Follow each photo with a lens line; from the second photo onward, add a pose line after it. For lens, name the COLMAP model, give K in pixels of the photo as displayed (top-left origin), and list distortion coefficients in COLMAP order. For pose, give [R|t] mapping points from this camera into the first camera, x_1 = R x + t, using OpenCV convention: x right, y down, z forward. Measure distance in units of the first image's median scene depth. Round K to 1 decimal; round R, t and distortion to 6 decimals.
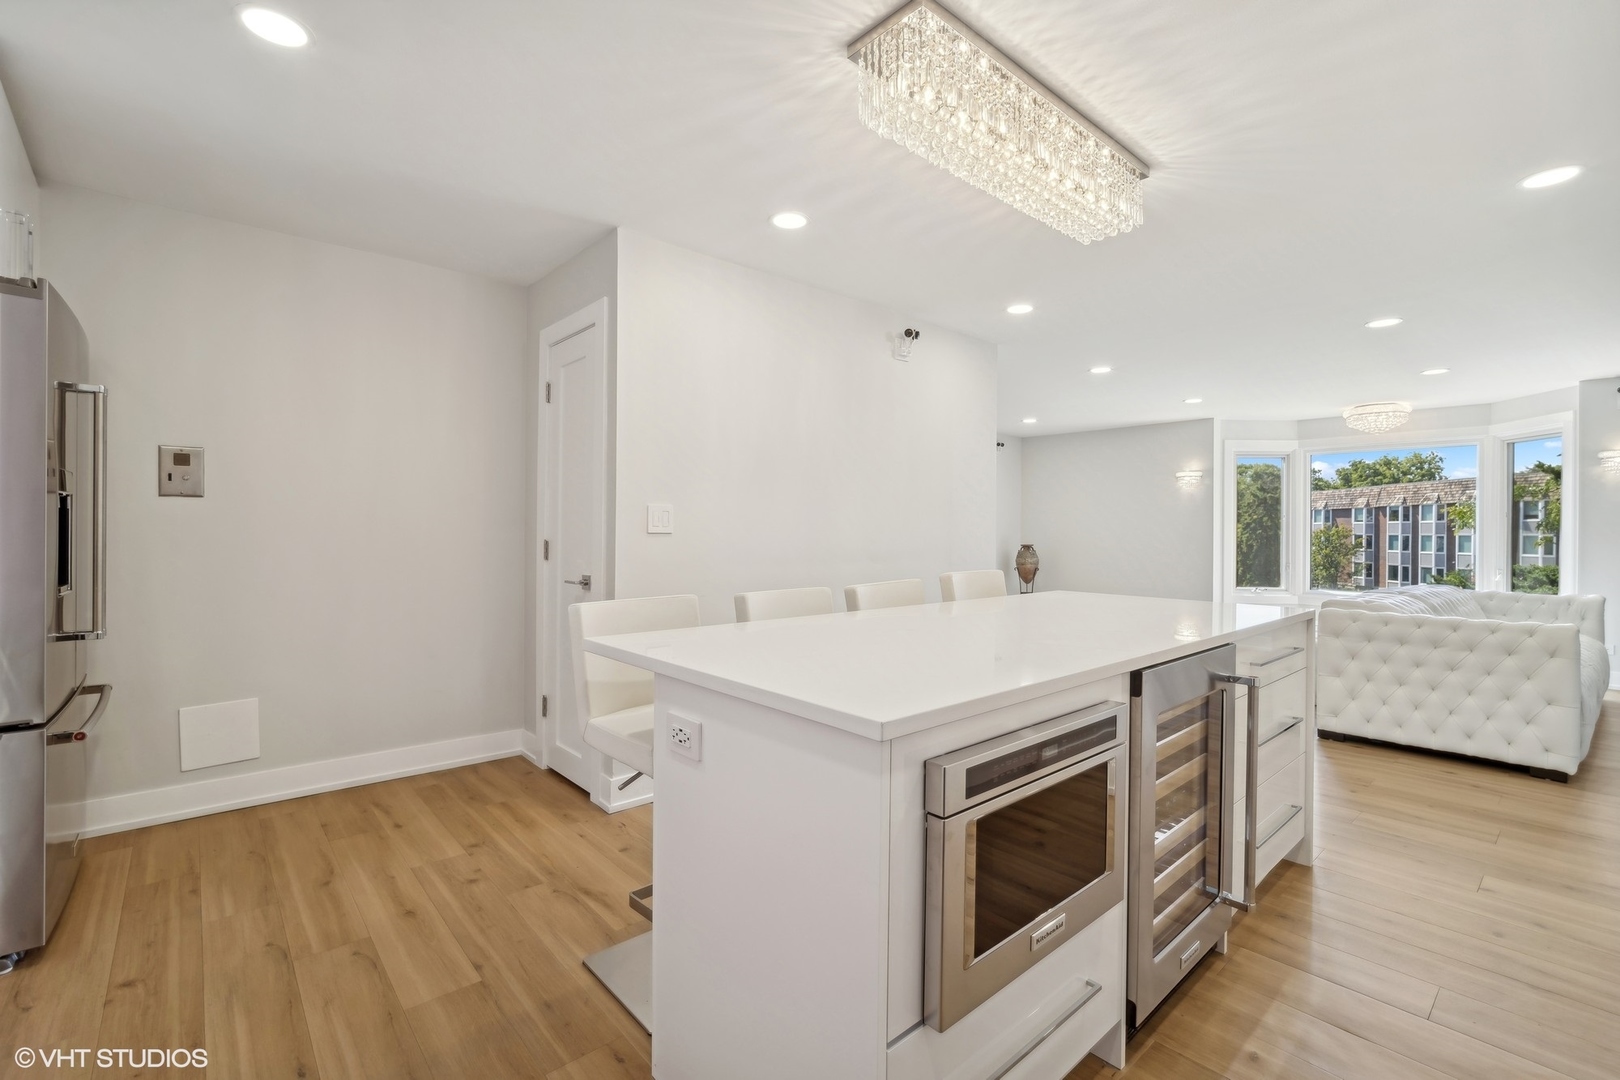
lens RADIAL K [[713.0, 0, 800.2], [0, 713.0, 553.9], [0, 0, 1]] dist [-0.010466, 0.002016]
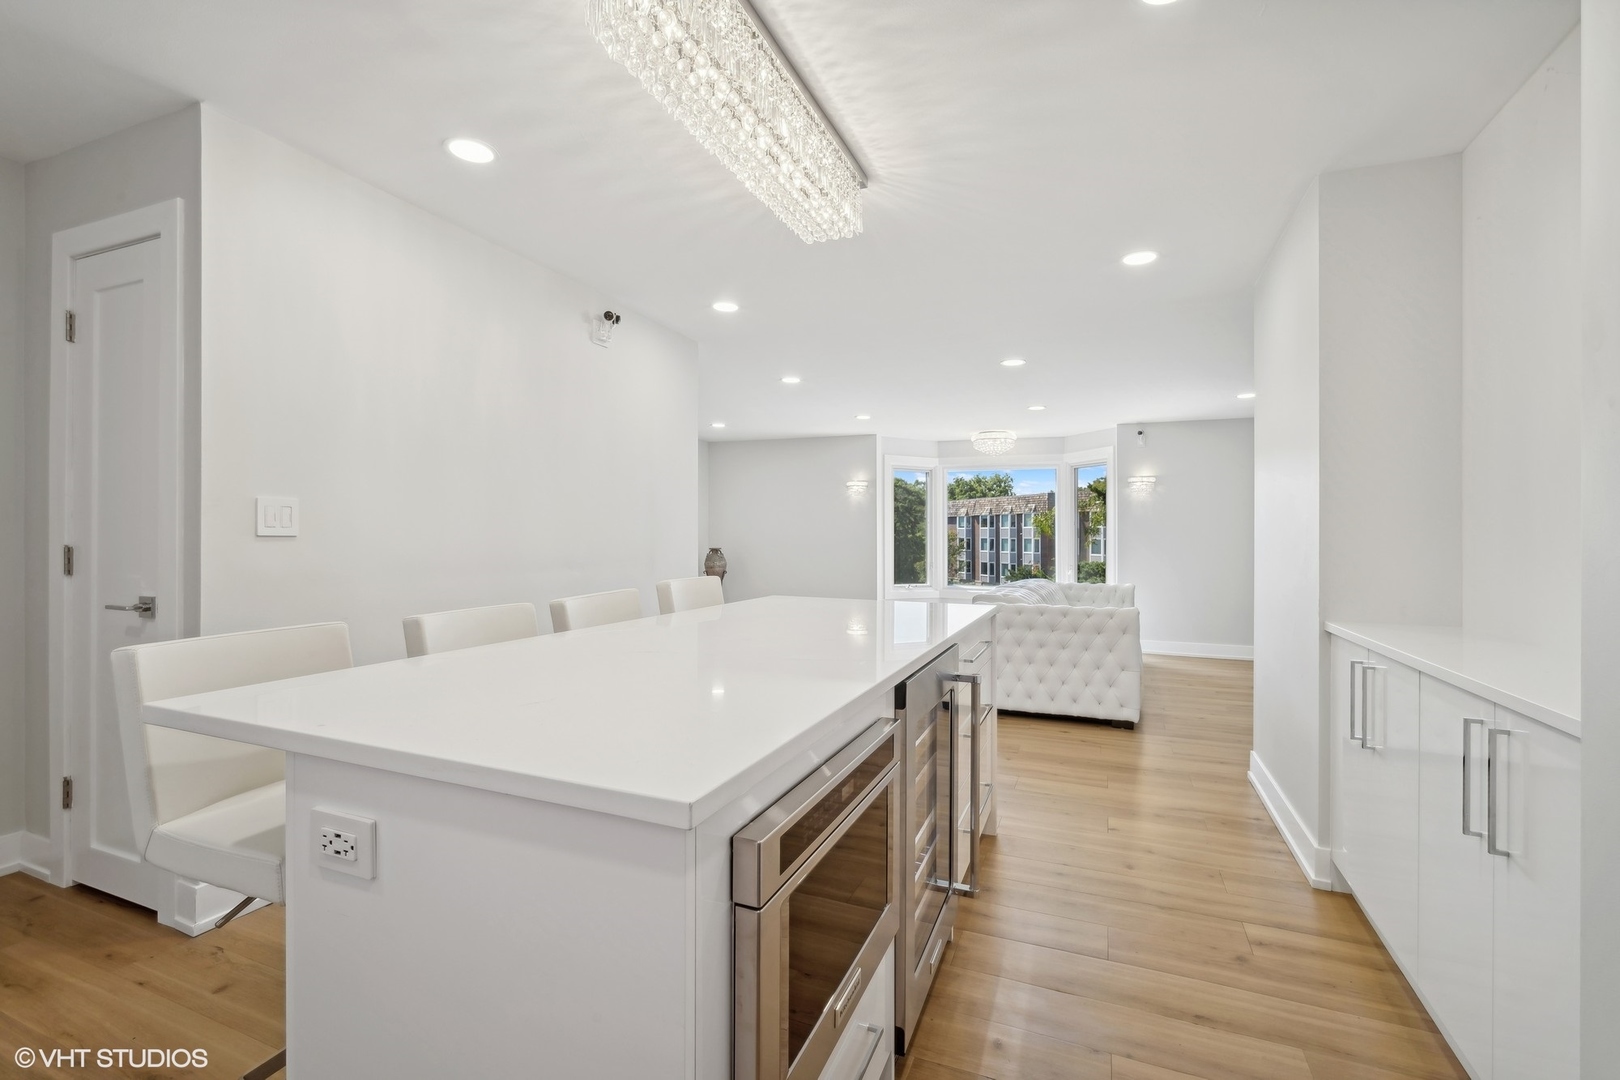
lens RADIAL K [[713.0, 0, 814.0], [0, 713.0, 553.9], [0, 0, 1]] dist [-0.010466, 0.002016]
pose [[0.893152, -0.008706, 0.449671, -0.028149], [0.010686, 0.999941, -0.001866, -0.003610], [-0.449628, 0.006472, 0.893192, 0.089865]]
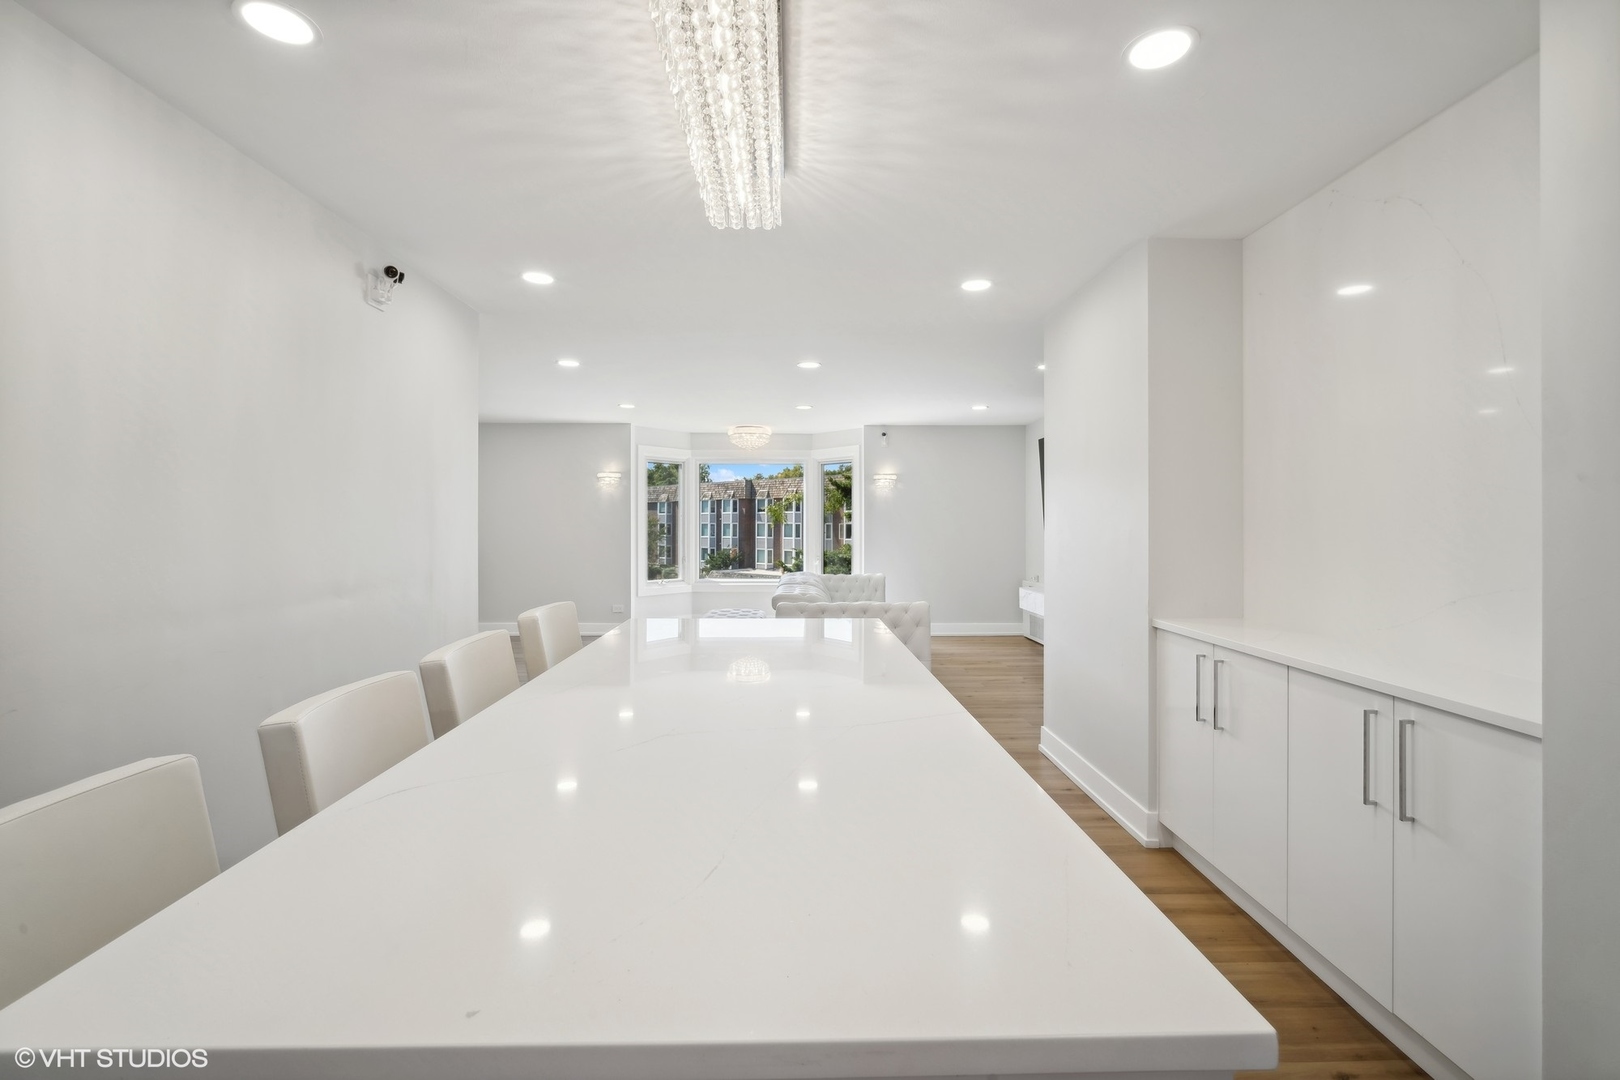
lens RADIAL K [[713.0, 0, 801.2], [0, 713.0, 530.6], [0, 0, 1]] dist [-0.010466, 0.002016]
pose [[0.642300, -0.013401, 0.766336, -0.155478], [0.026754, 0.999630, -0.004943, -0.042388], [-0.765986, 0.023678, 0.642421, 0.275300]]
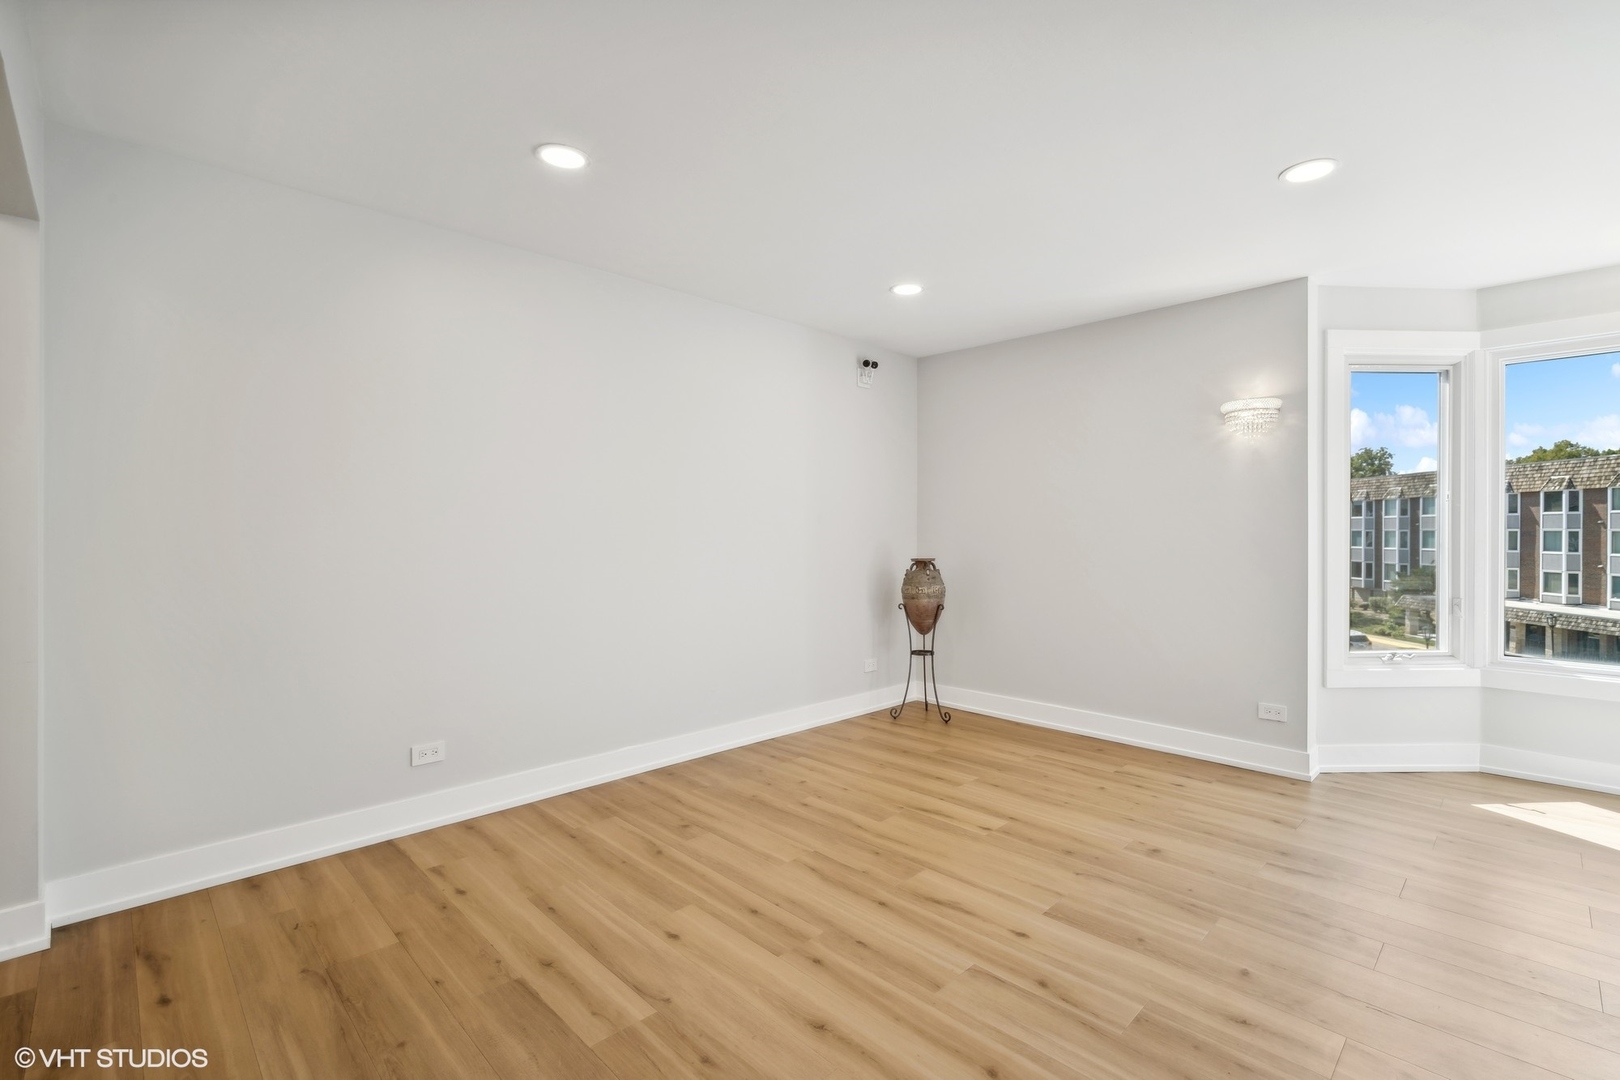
lens RADIAL K [[713.0, 0, 815.2], [0, 713.0, 534.0], [0, 0, 1]] dist [-0.010466, 0.002016]
pose [[0.997784, -0.006949, 0.066176, 0.539262], [0.008730, 0.999606, -0.026666, -0.046287], [-0.065964, 0.027184, 0.997452, 1.281910]]
